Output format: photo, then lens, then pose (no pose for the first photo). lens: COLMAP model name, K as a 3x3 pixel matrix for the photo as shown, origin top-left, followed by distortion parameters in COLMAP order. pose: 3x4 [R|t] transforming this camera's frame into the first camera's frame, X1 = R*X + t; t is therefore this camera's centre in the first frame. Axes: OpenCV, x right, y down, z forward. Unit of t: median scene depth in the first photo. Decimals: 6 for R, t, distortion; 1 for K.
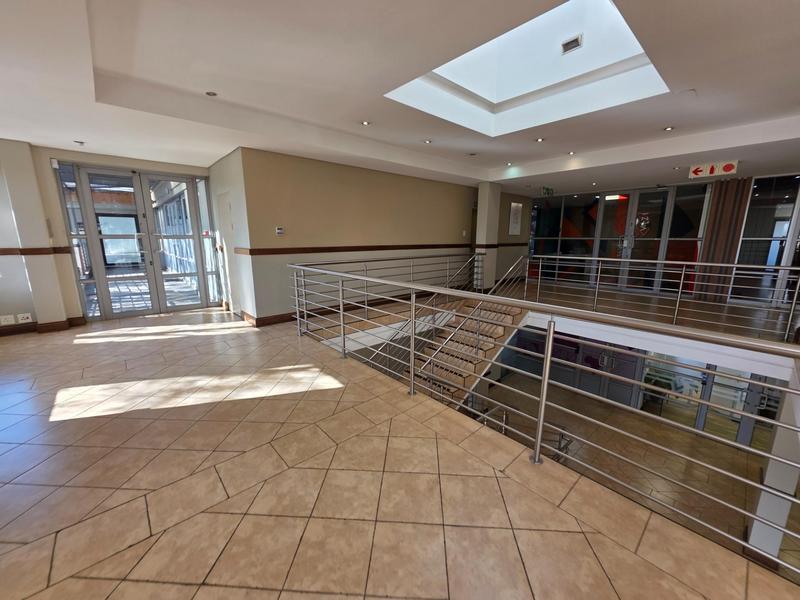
lens RADIAL K [[320.7, 0, 401.5], [0, 320.7, 302.0], [0, 0, 1]] dist [0.002425, 0.000490]
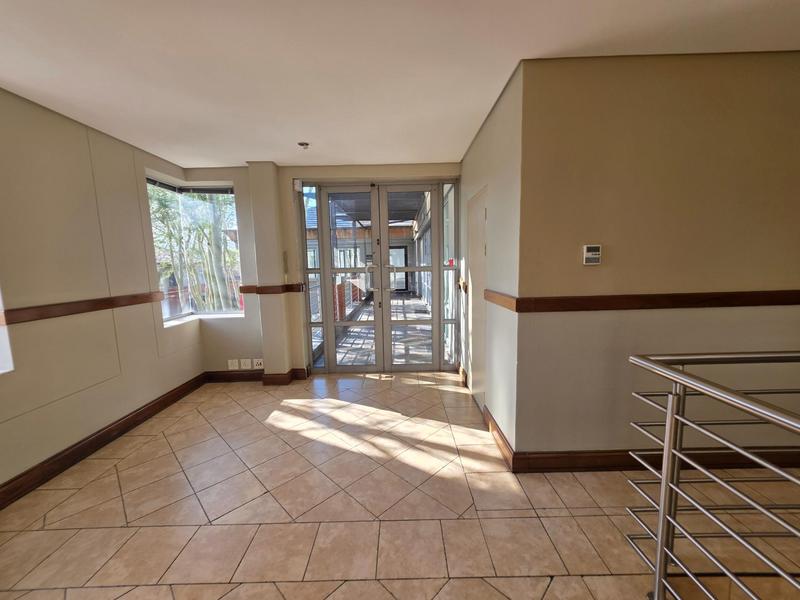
lens RADIAL K [[320.7, 0, 398.9], [0, 320.7, 302.5], [0, 0, 1]] dist [0.002425, 0.000490]
pose [[0.743075, 0.061119, -0.666411, -0.243457], [-0.110580, 0.993346, -0.032198, -0.102849], [0.660009, 0.097617, 0.744889, 0.458840]]
